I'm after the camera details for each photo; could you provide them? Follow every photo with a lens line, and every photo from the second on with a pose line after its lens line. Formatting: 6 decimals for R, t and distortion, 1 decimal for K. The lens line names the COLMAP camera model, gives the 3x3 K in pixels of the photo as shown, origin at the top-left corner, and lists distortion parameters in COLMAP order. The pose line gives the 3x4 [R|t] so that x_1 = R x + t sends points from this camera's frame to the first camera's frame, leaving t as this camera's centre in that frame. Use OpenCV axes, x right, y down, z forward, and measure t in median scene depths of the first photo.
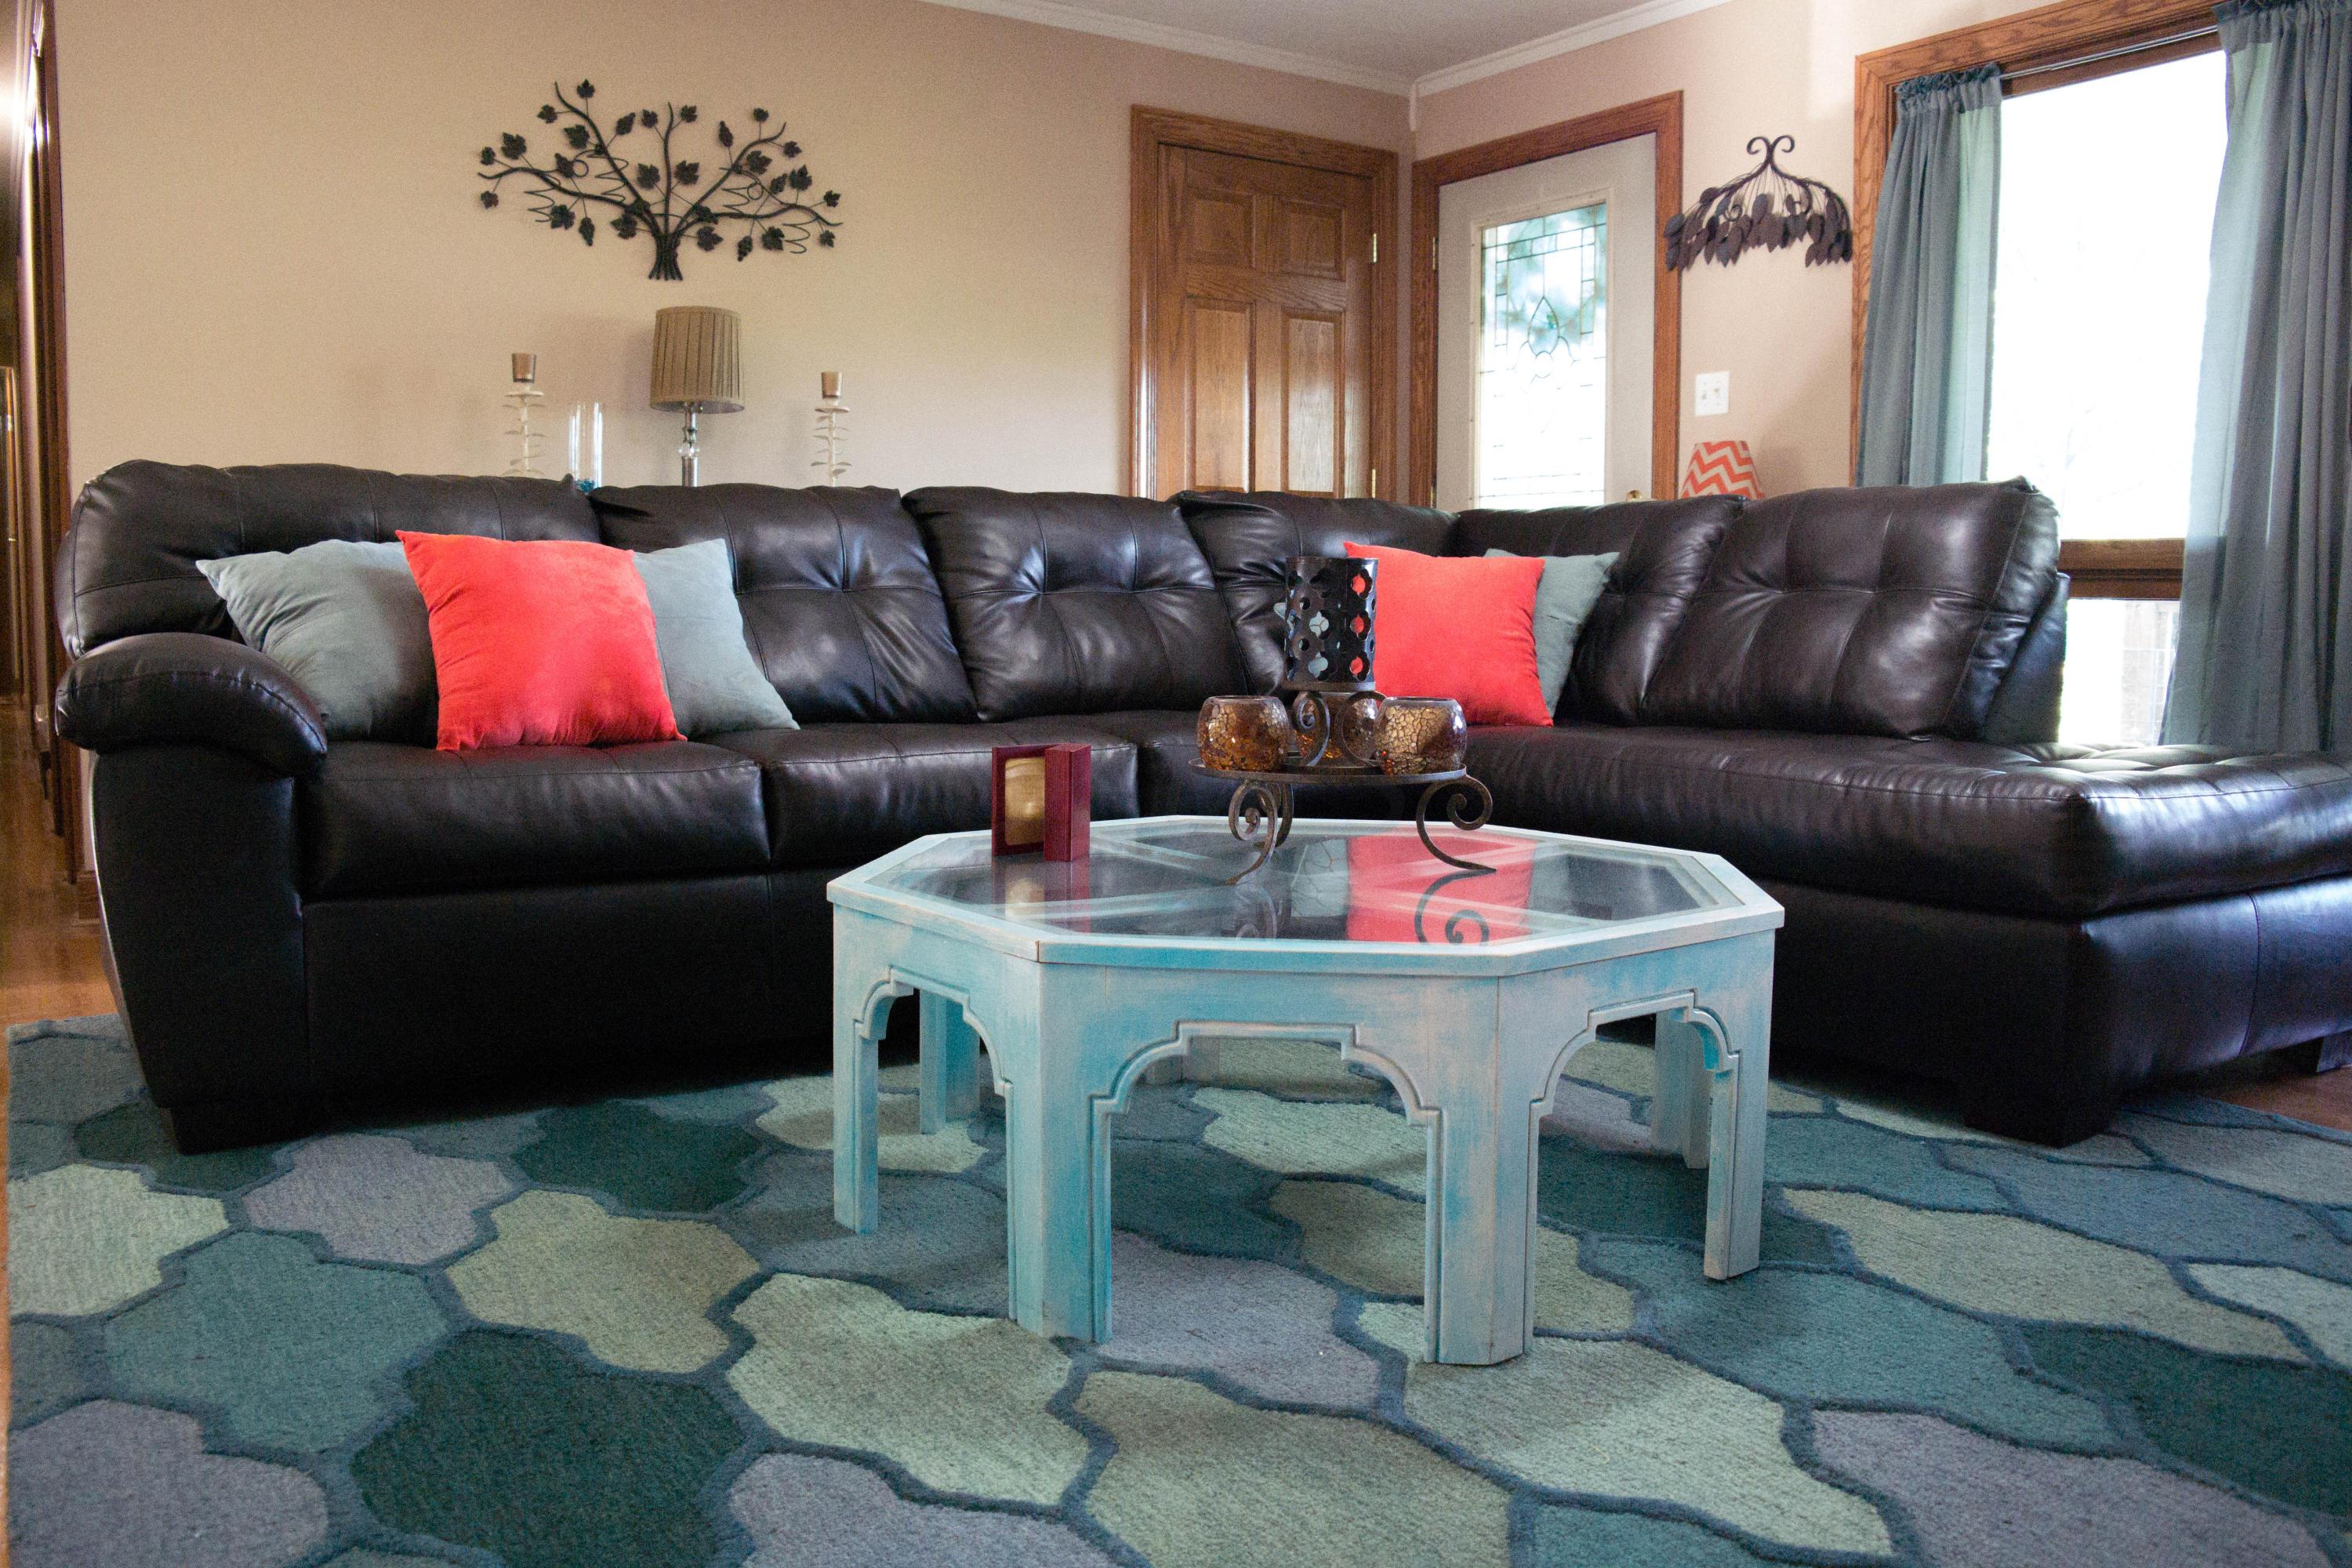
lens RADIAL K [[1853.0, 0, 1180.0], [0, 1853.0, 776.0], [0, 0, 1]] dist [-0.152647, 0.126347]
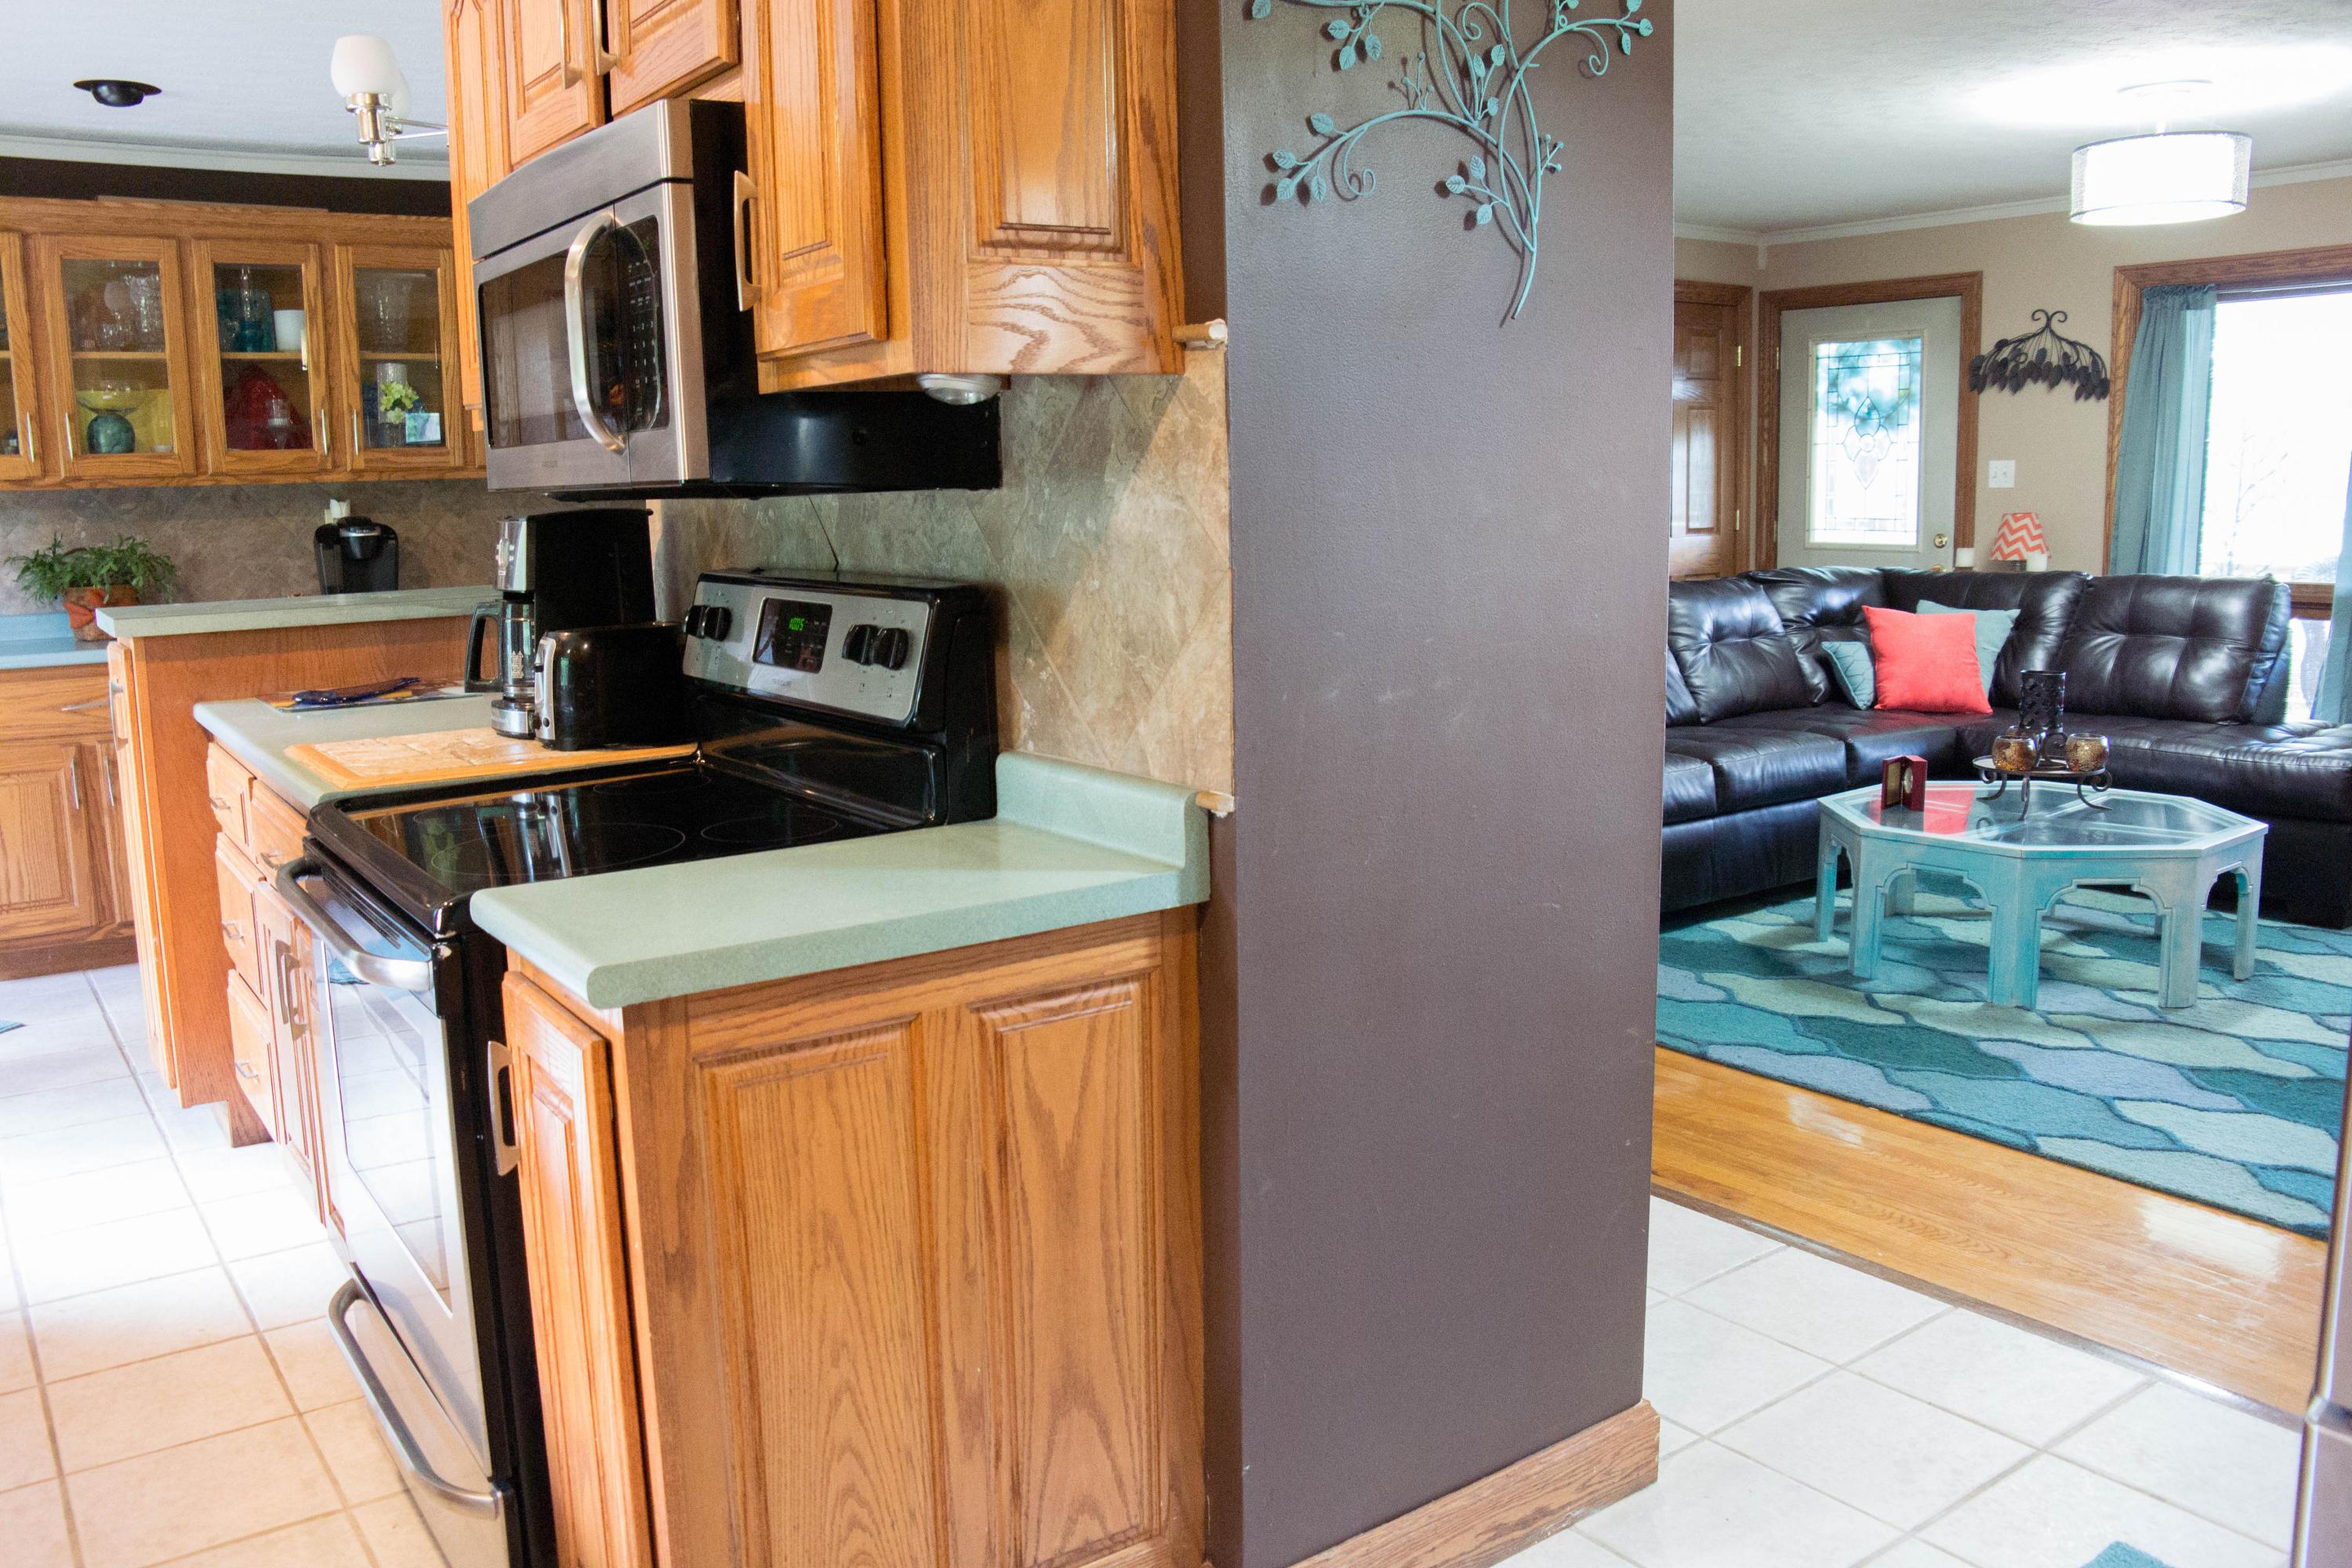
lens RADIAL K [[1853.0, 0, 1151.3], [0, 1853.0, 782.0], [0, 0, 1]] dist [-0.152647, 0.126347]
pose [[0.999177, -0.031403, 0.025675, -0.578987], [0.029616, 0.997297, 0.067239, -0.090253], [-0.027718, -0.066424, 0.997406, -0.628200]]
